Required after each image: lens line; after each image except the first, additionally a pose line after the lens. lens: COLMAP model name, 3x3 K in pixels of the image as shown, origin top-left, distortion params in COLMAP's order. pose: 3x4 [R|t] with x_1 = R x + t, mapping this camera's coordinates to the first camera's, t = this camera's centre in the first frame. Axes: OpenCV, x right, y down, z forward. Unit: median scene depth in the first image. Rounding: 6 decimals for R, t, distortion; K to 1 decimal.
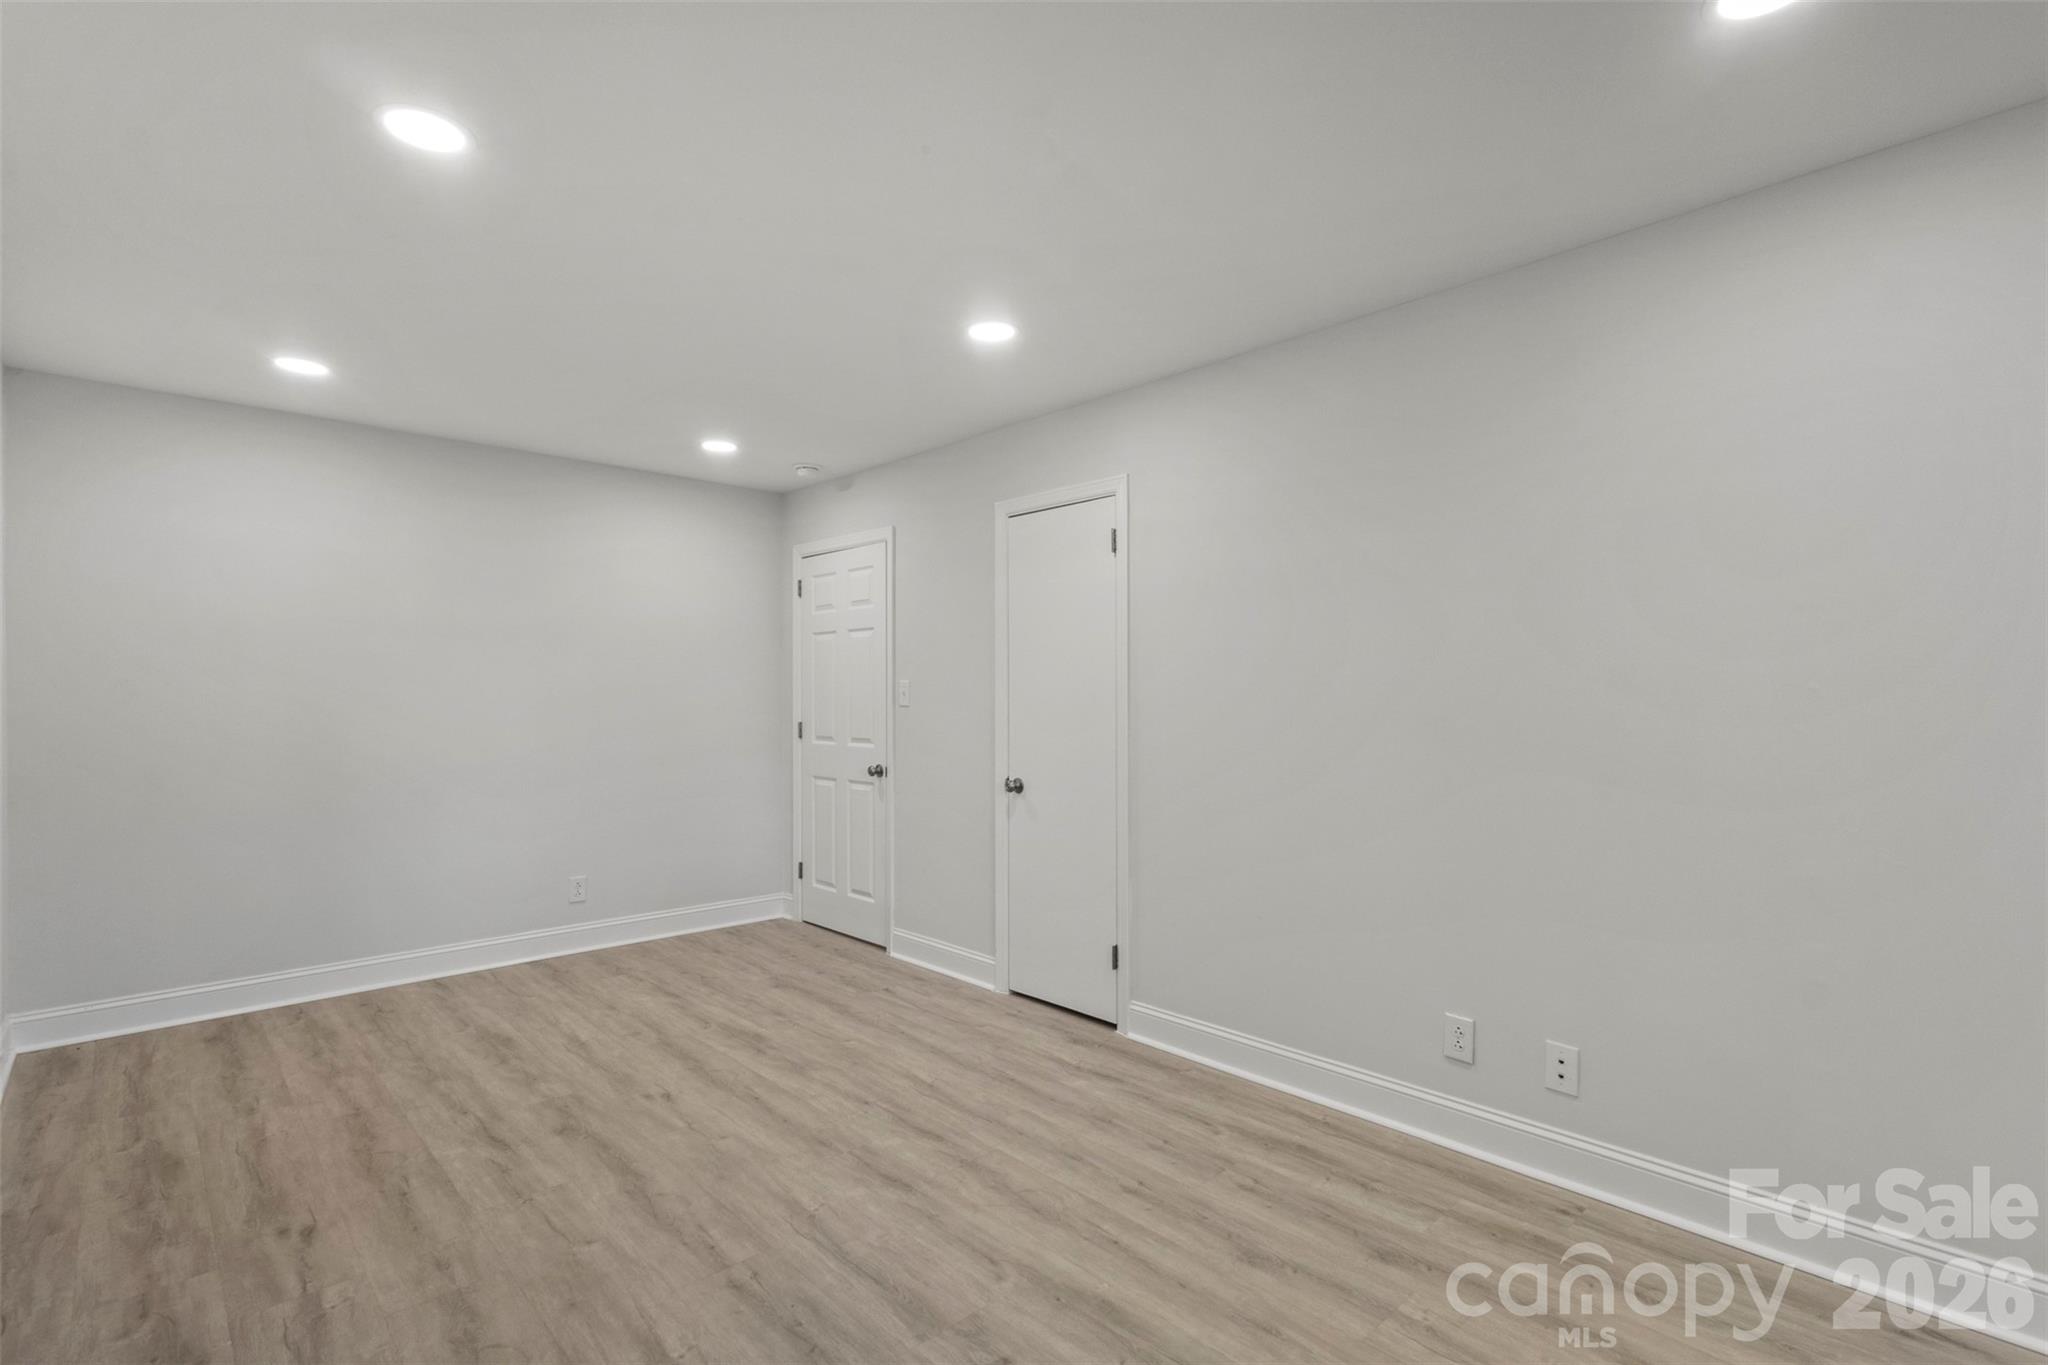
lens RADIAL K [[944.6, 0, 1033.8], [0, 944.6, 683.2], [0, 0, 1]] dist [0.007326, 0.000254]
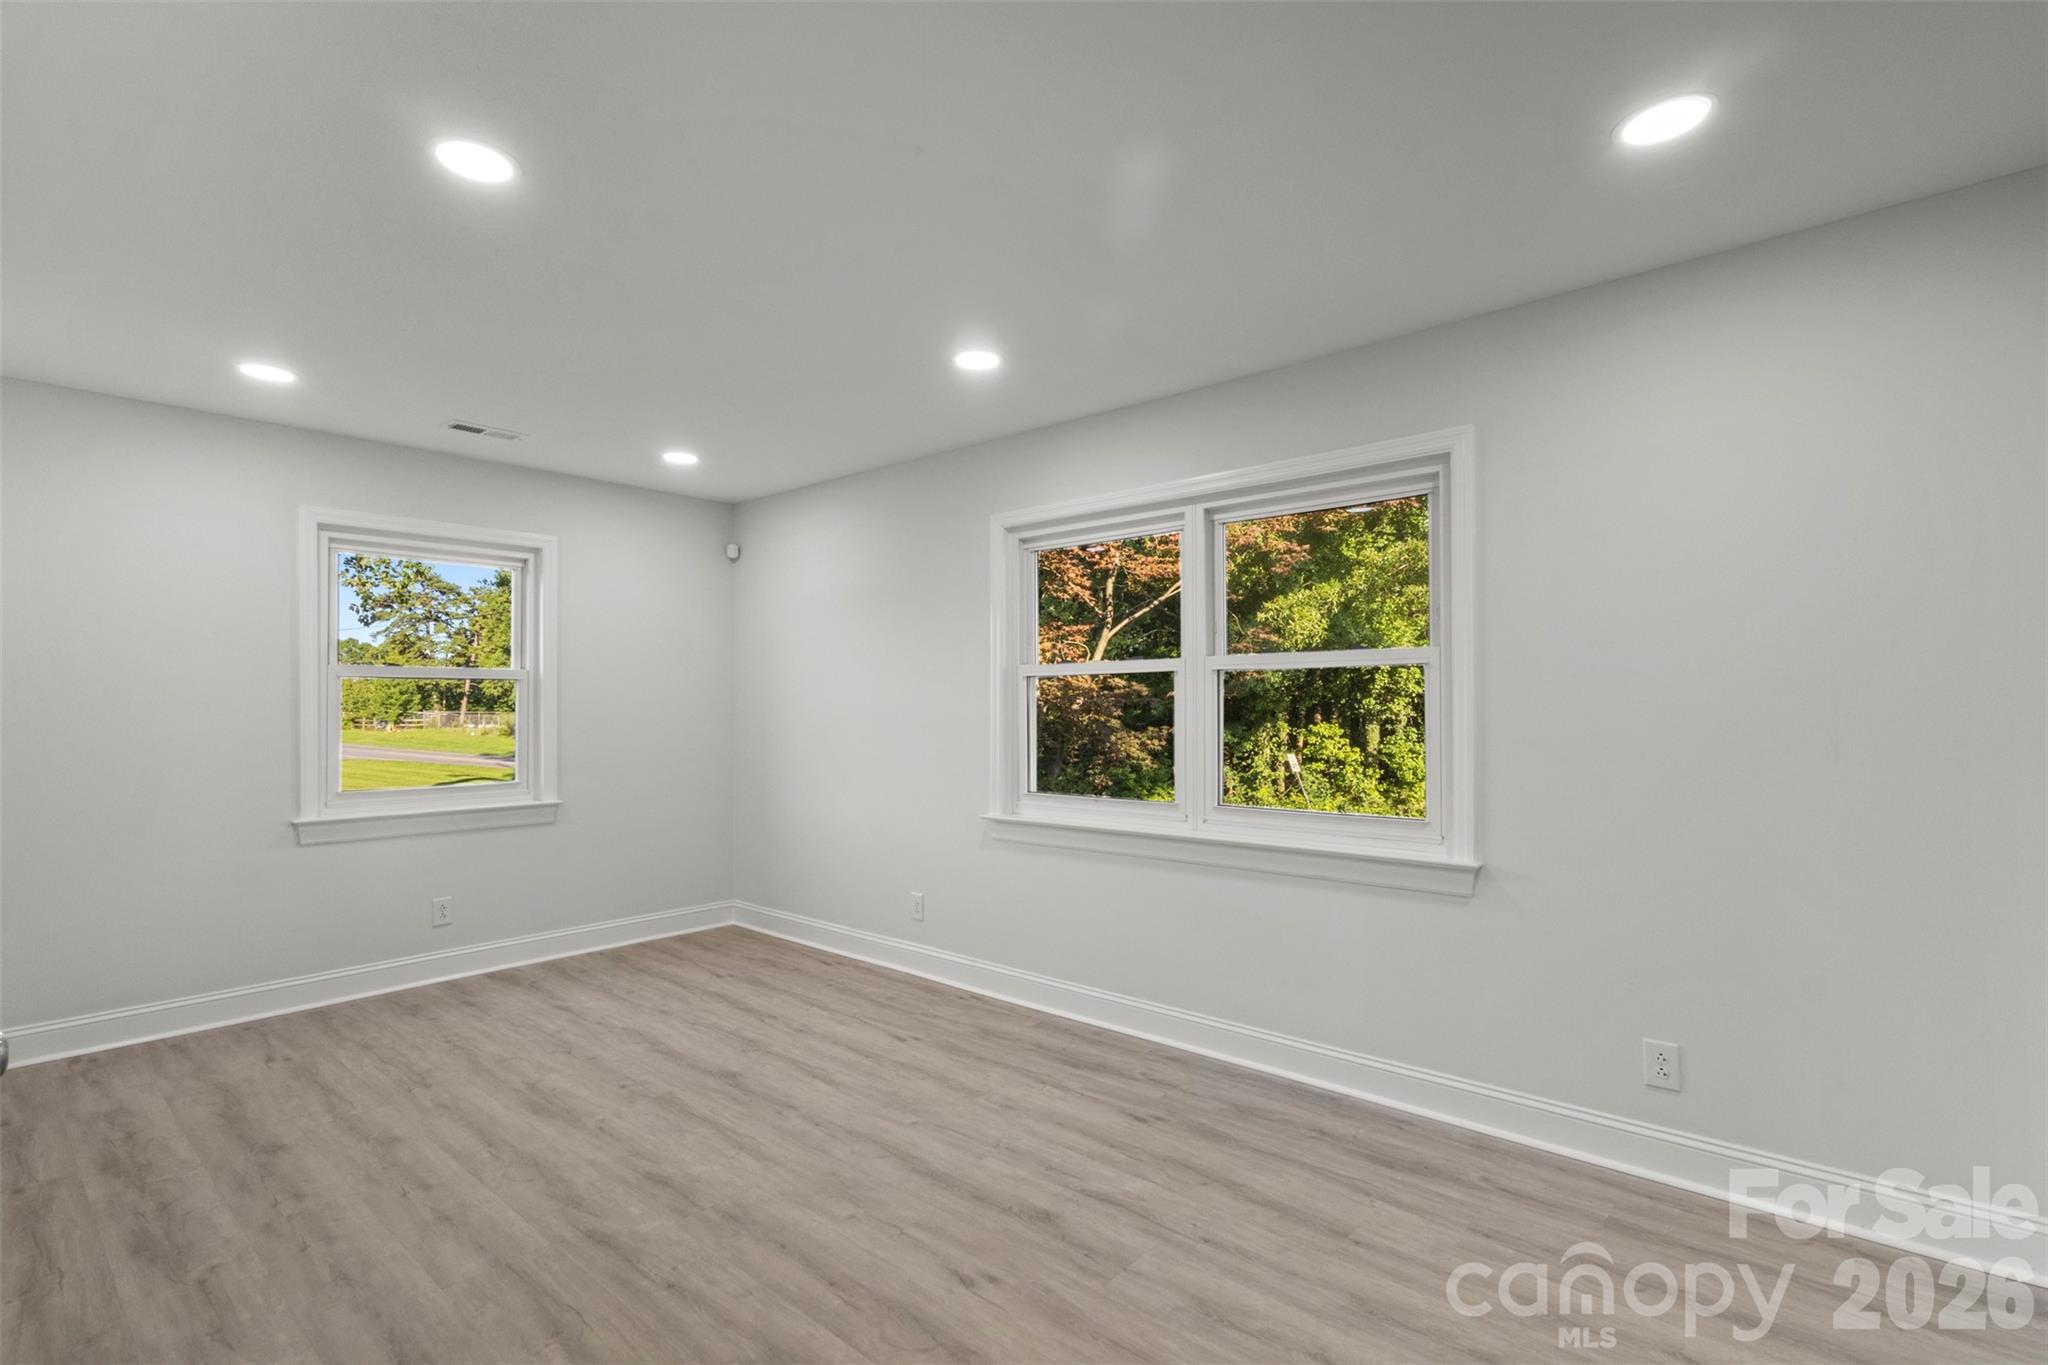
lens RADIAL K [[944.6, 0, 1011.3], [0, 944.6, 682.7], [0, 0, 1]] dist [0.007326, 0.000254]
pose [[-0.996977, 0.002339, -0.077665, -0.439970], [0.005399, 0.999217, -0.039203, 0.033866], [0.077512, -0.039504, -0.996208, 2.040117]]
